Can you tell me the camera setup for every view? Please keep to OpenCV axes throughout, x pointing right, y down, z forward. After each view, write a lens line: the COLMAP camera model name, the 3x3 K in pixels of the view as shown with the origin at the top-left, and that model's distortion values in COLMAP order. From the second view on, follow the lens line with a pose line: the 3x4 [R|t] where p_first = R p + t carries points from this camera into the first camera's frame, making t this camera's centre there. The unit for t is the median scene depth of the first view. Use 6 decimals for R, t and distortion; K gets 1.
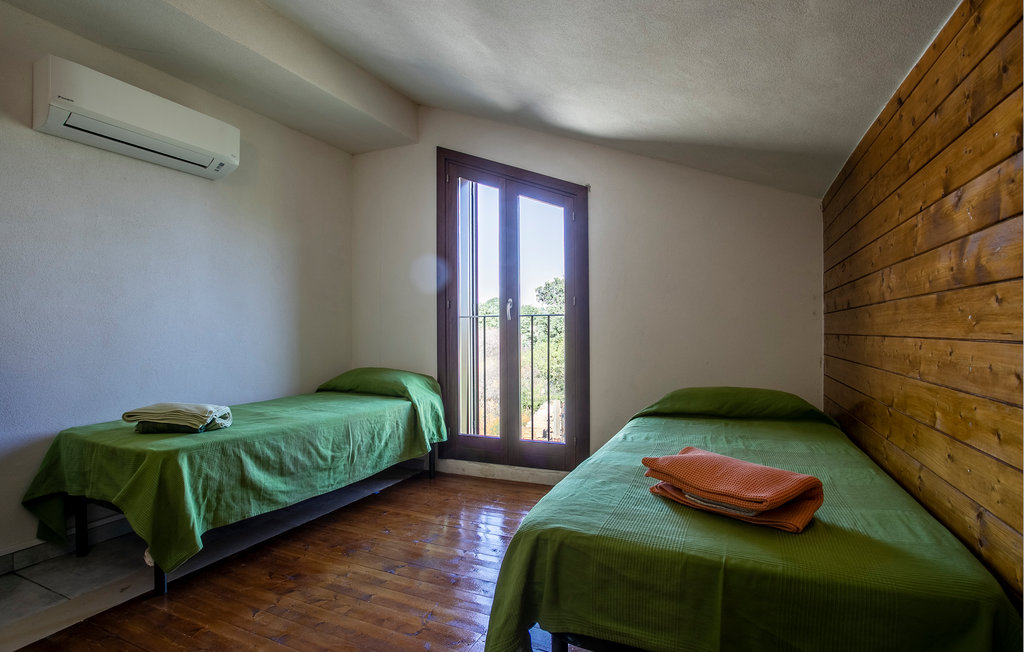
lens RADIAL K [[501.7, 0, 512.0], [0, 501.7, 326.0], [0, 0, 1]] dist [0.002263, 0.000826]
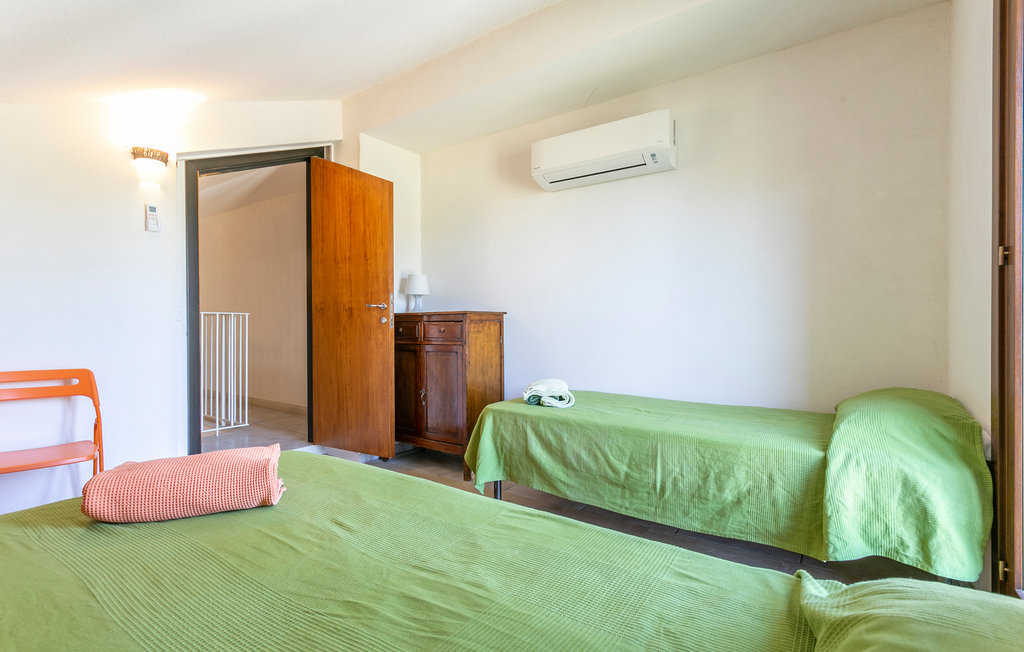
lens RADIAL K [[501.7, 0, 512.0], [0, 501.7, 326.0], [0, 0, 1]] dist [0.002263, 0.000826]
pose [[-0.192368, 0.003321, -0.981317, 0.487859], [0.009331, 0.999955, 0.001555, 0.014681], [0.981278, -0.008857, -0.192390, 0.980321]]
